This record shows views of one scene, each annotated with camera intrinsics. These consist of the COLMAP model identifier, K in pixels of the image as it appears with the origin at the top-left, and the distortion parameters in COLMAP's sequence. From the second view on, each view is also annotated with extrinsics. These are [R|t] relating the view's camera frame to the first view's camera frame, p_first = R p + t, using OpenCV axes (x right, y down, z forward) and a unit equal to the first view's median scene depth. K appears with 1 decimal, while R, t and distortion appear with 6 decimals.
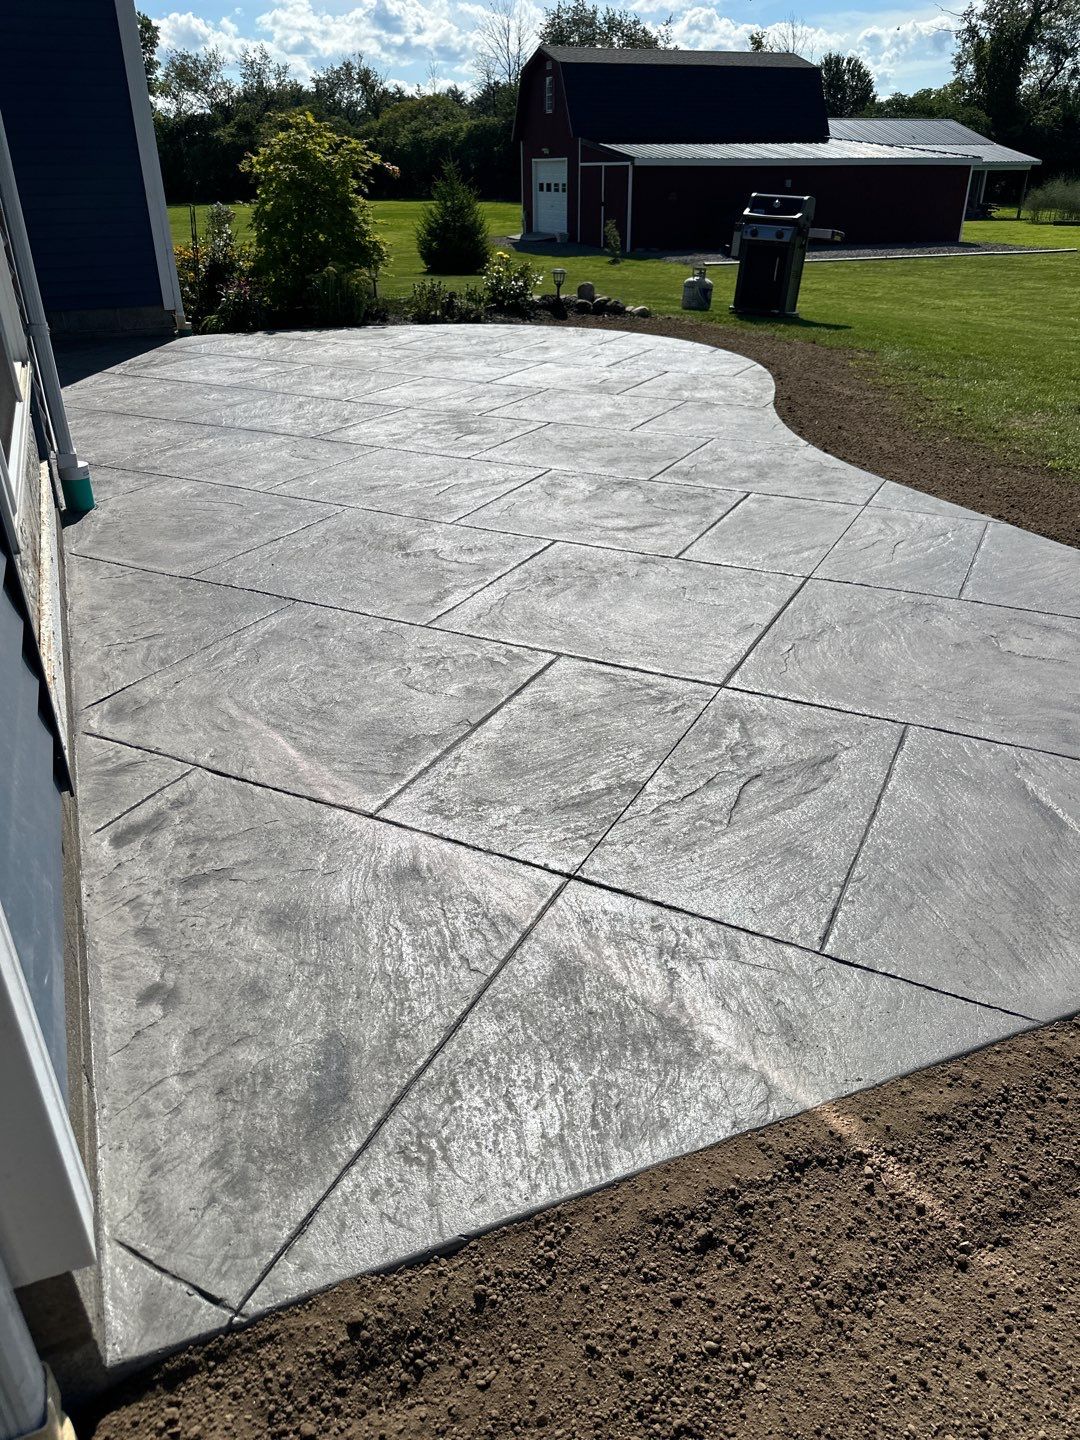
lens RADIAL K [[1005.8, 0, 536.0], [0, 1005.8, 706.3], [0, 0, 1]] dist [0.076144, -0.082976]
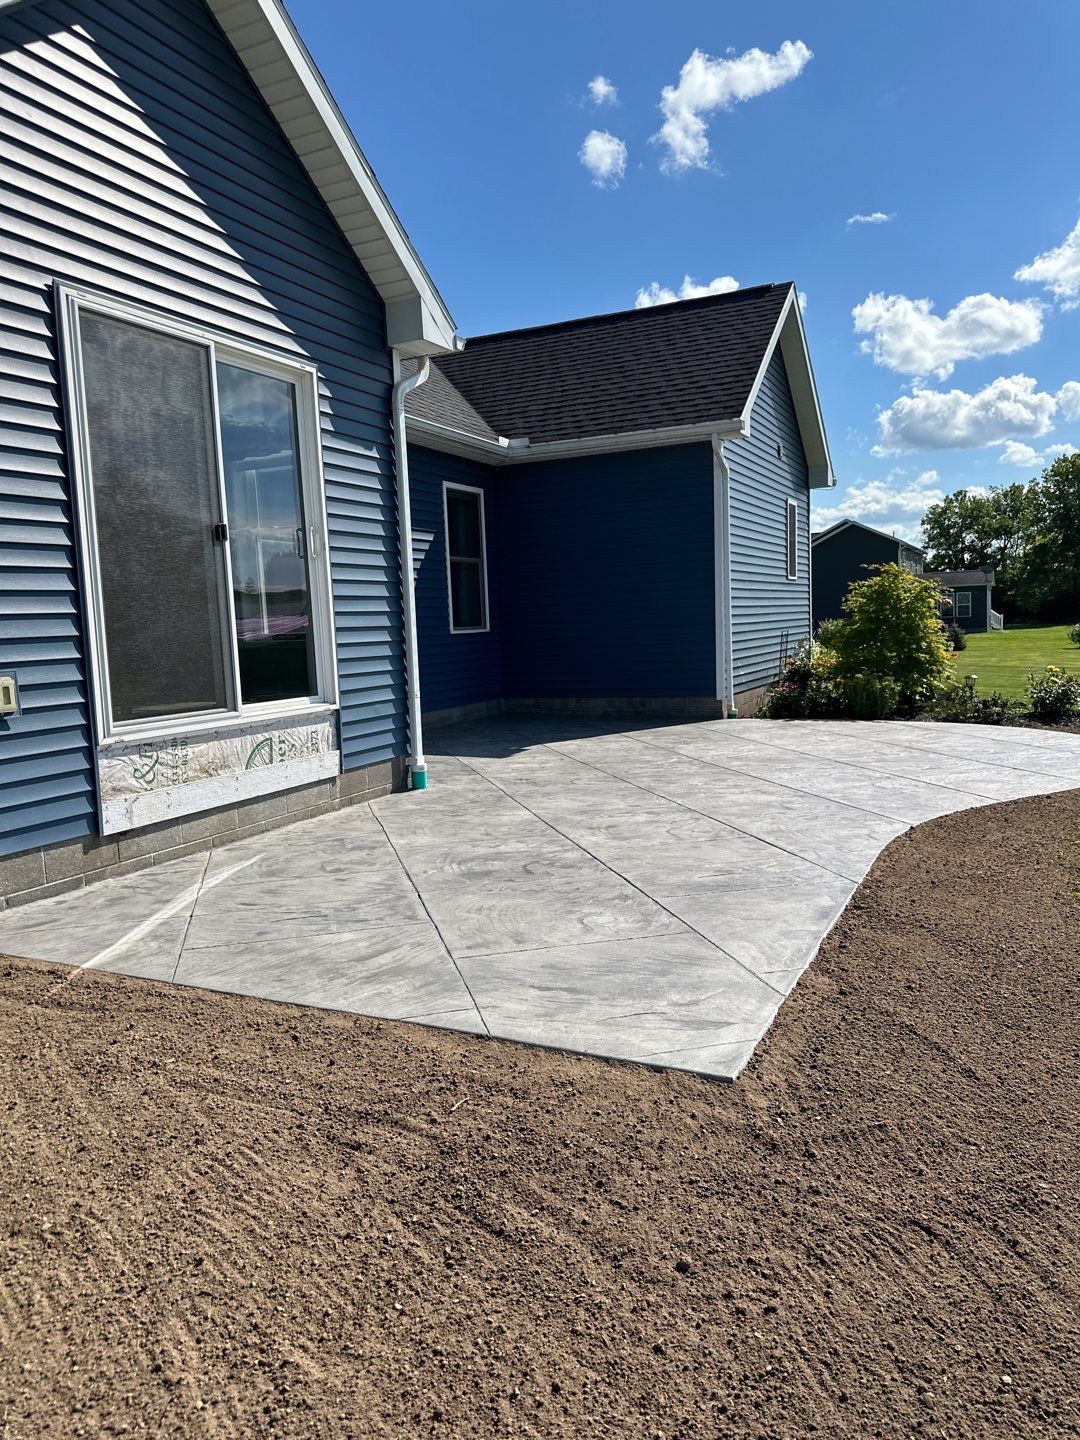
lens RADIAL K [[1005.8, 0, 546.8], [0, 1005.8, 722.1], [0, 0, 1]] dist [0.076144, -0.082976]
pose [[0.675144, 0.059774, -0.735260, 0.109828], [-0.315638, 0.924273, -0.214690, 0.000650], [0.666748, 0.377022, 0.642885, -0.002613]]
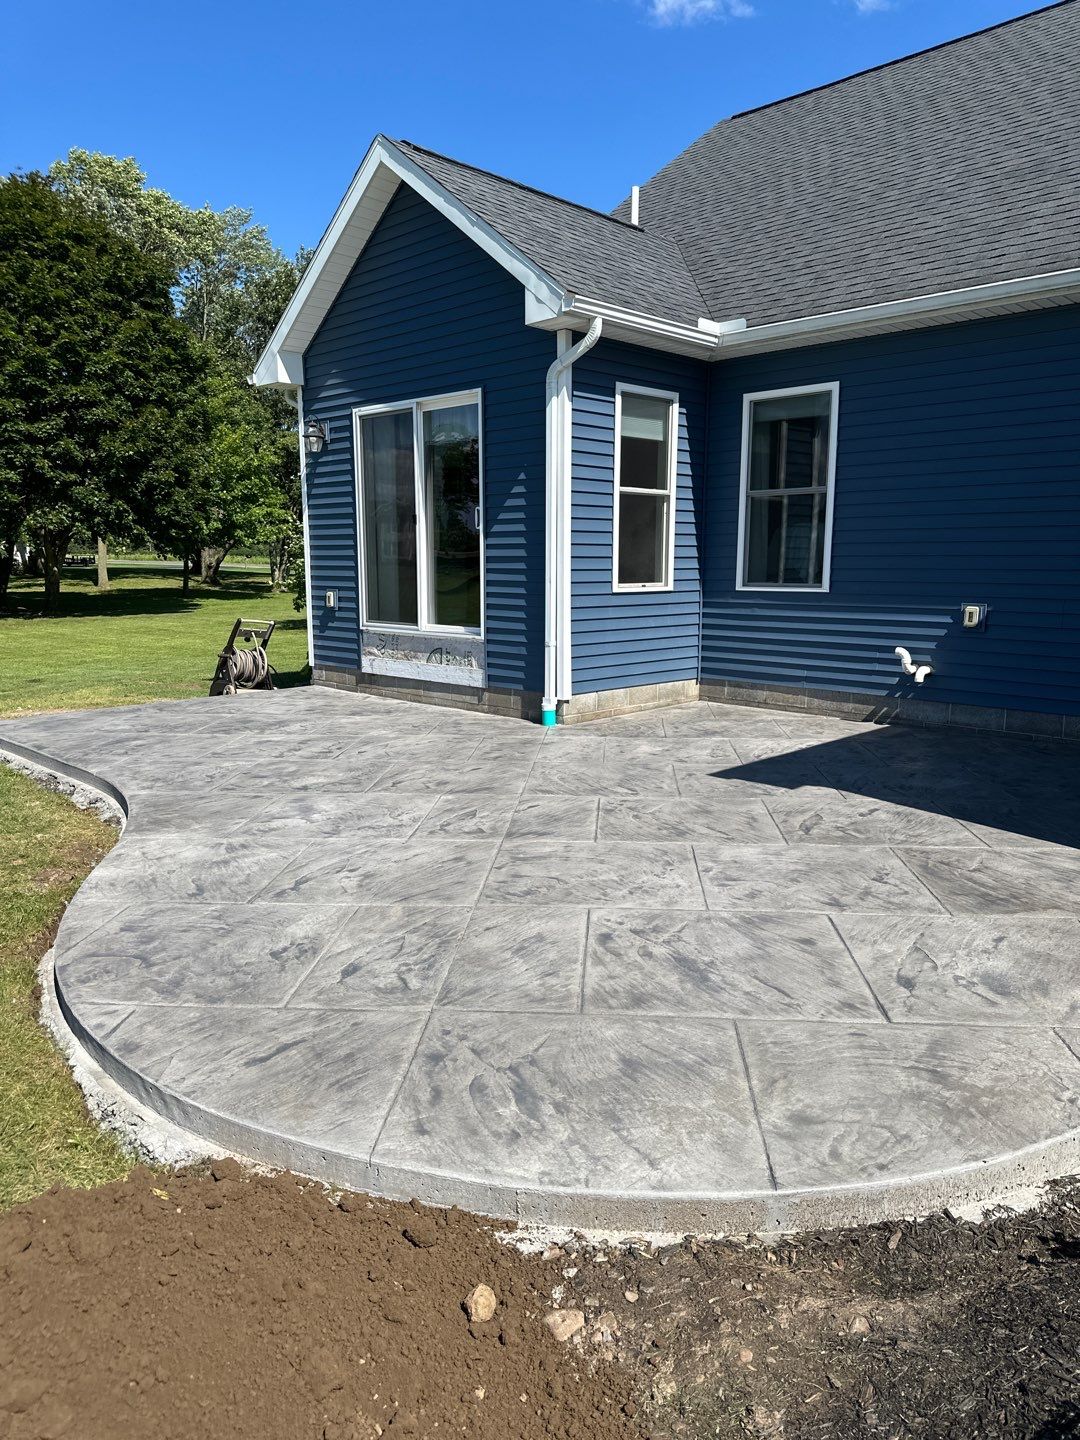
lens RADIAL K [[1005.8, 0, 540.4], [0, 1005.8, 720.0], [0, 0, 1]] dist [0.076144, -0.082976]
pose [[-0.922517, 0.072257, -0.379131, 0.034796], [-0.169181, 0.807209, 0.565500, -0.149441], [0.346900, 0.585826, -0.732440, 0.275677]]
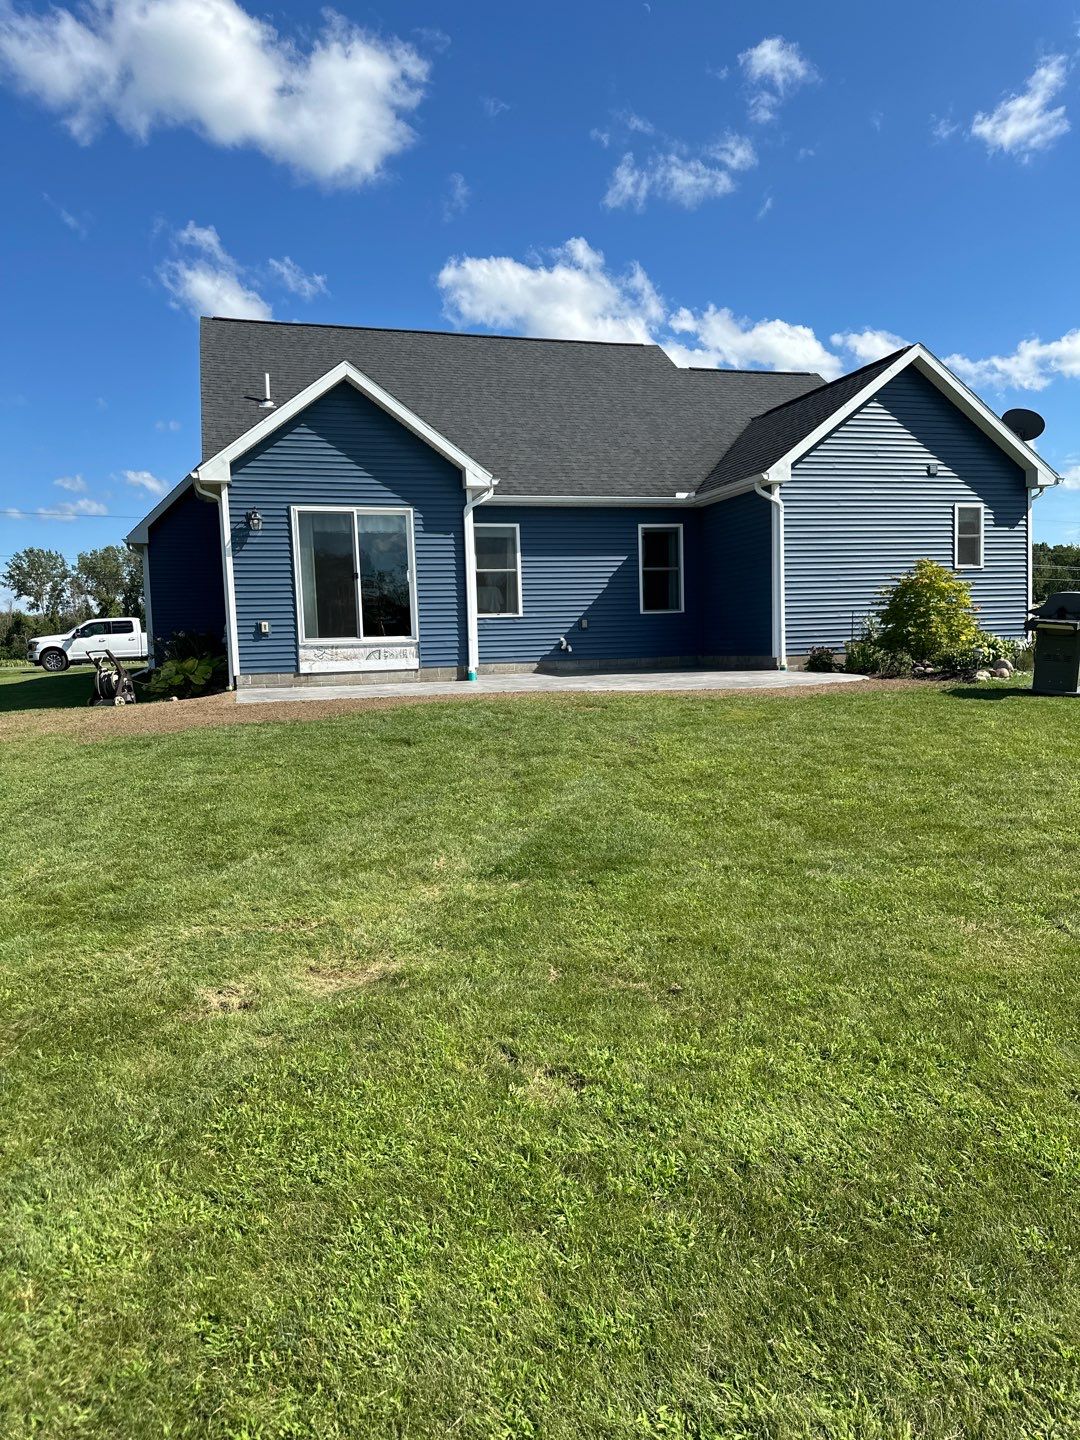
lens RADIAL K [[1005.8, 0, 556.0], [0, 1005.8, 724.6], [0, 0, 1]] dist [0.076144, -0.082976]
pose [[-0.088237, 0.094392, -0.991617, 0.387955], [-0.433941, 0.892428, 0.123564, -0.075637], [0.896610, 0.441206, -0.037784, 0.171572]]
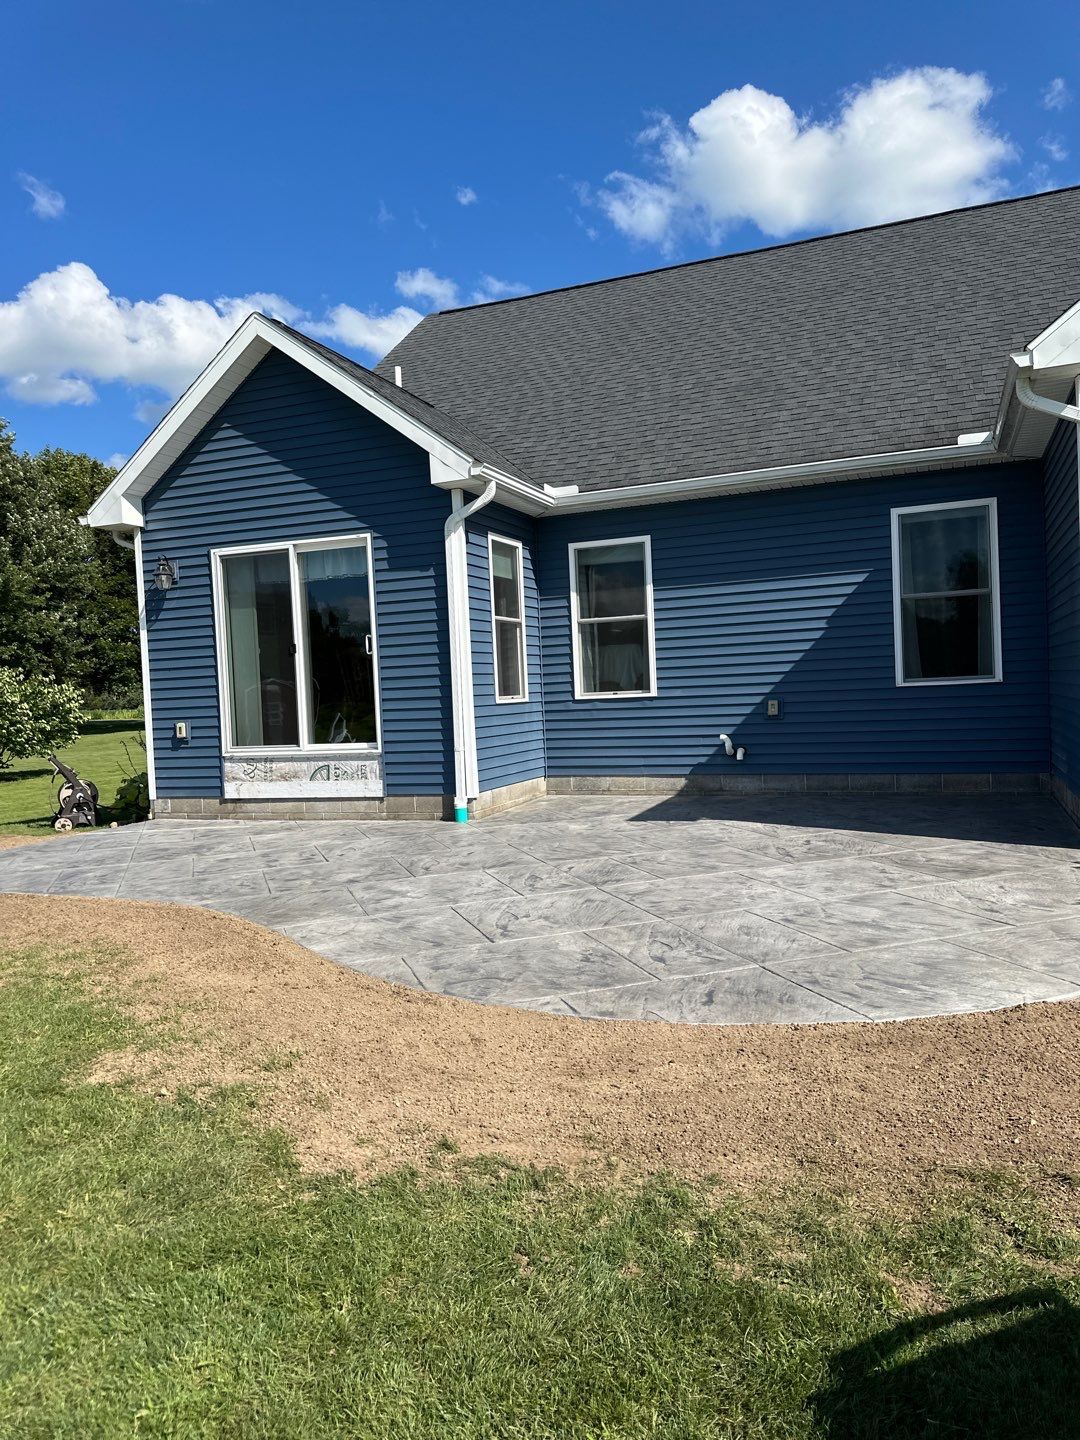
lens RADIAL K [[1005.8, 0, 532.1], [0, 1005.8, 716.4], [0, 0, 1]] dist [0.076144, -0.082976]
pose [[-0.692485, 0.060239, -0.718913, 0.116378], [-0.287866, 0.890668, 0.351914, -0.139809], [0.661512, 0.450646, -0.599433, 0.264533]]
